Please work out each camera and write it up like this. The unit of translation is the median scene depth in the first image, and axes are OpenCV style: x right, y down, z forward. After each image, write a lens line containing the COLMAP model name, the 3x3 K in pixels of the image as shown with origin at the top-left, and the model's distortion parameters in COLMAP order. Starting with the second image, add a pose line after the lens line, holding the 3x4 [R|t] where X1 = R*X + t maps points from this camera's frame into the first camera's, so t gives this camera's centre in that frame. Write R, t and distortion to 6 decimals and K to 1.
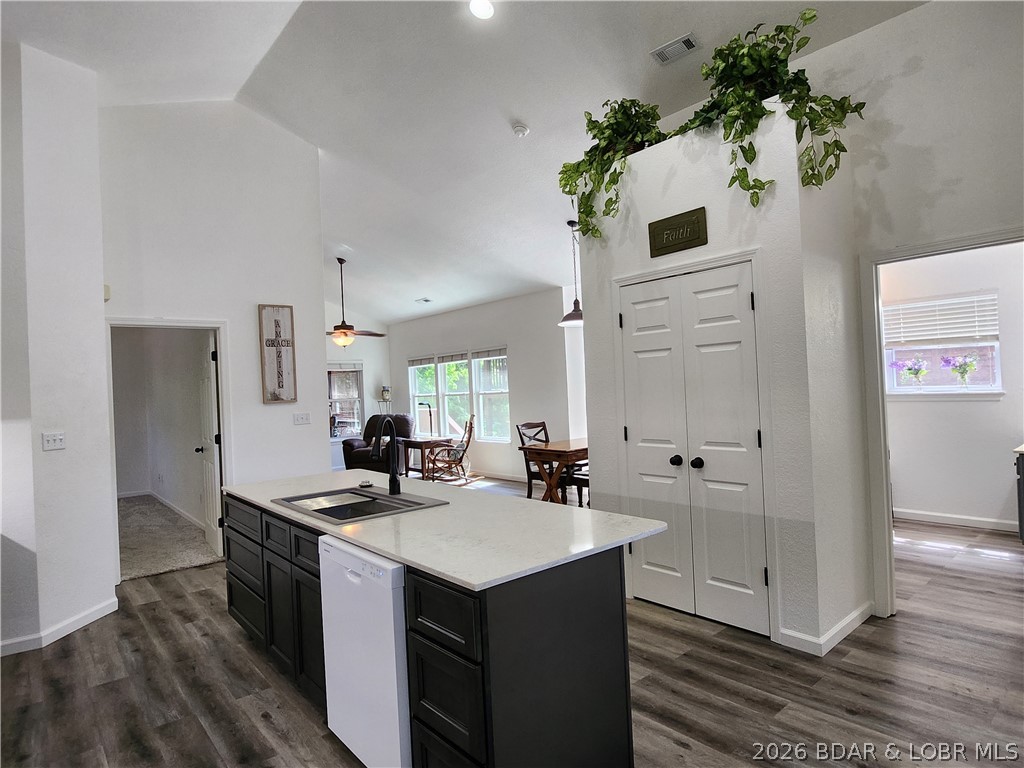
lens RADIAL K [[584.0, 0, 512.0], [0, 584.0, 384.0], [0, 0, 1]] dist [-0.020655, -0.000920]
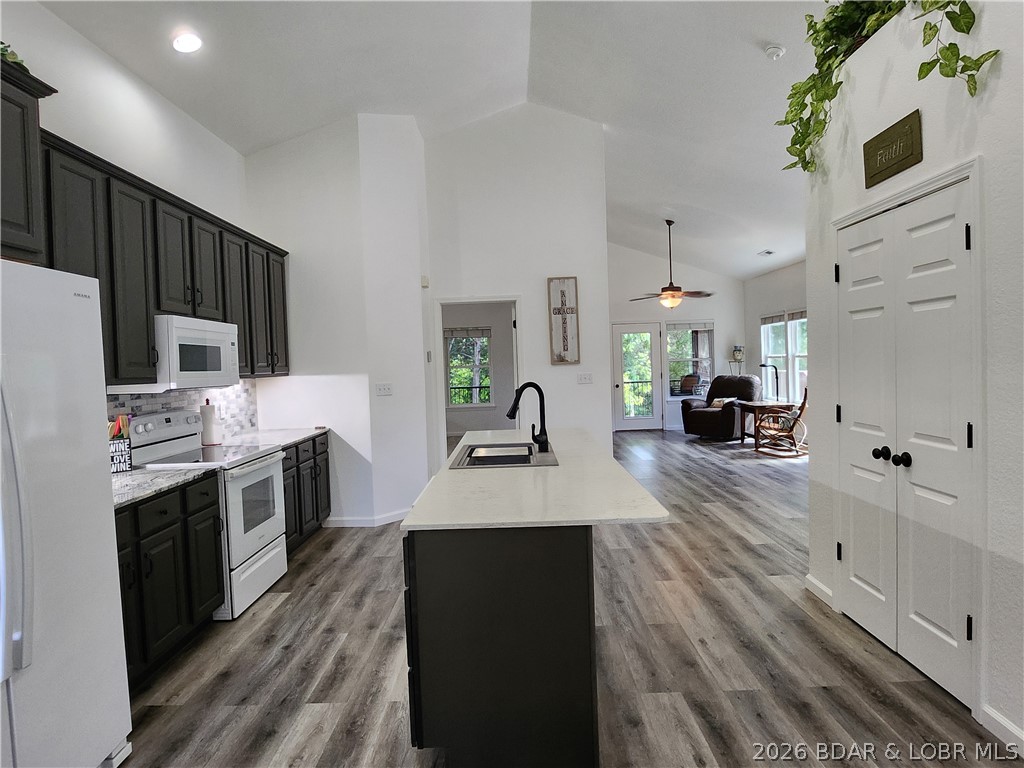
lens RADIAL K [[584.0, 0, 512.0], [0, 584.0, 384.0], [0, 0, 1]] dist [-0.020655, -0.000920]
pose [[0.756332, 0.043432, -0.652744, 0.271151], [0.005948, 0.997296, 0.073250, -0.012678], [0.654160, -0.059284, 0.754029, 0.071070]]
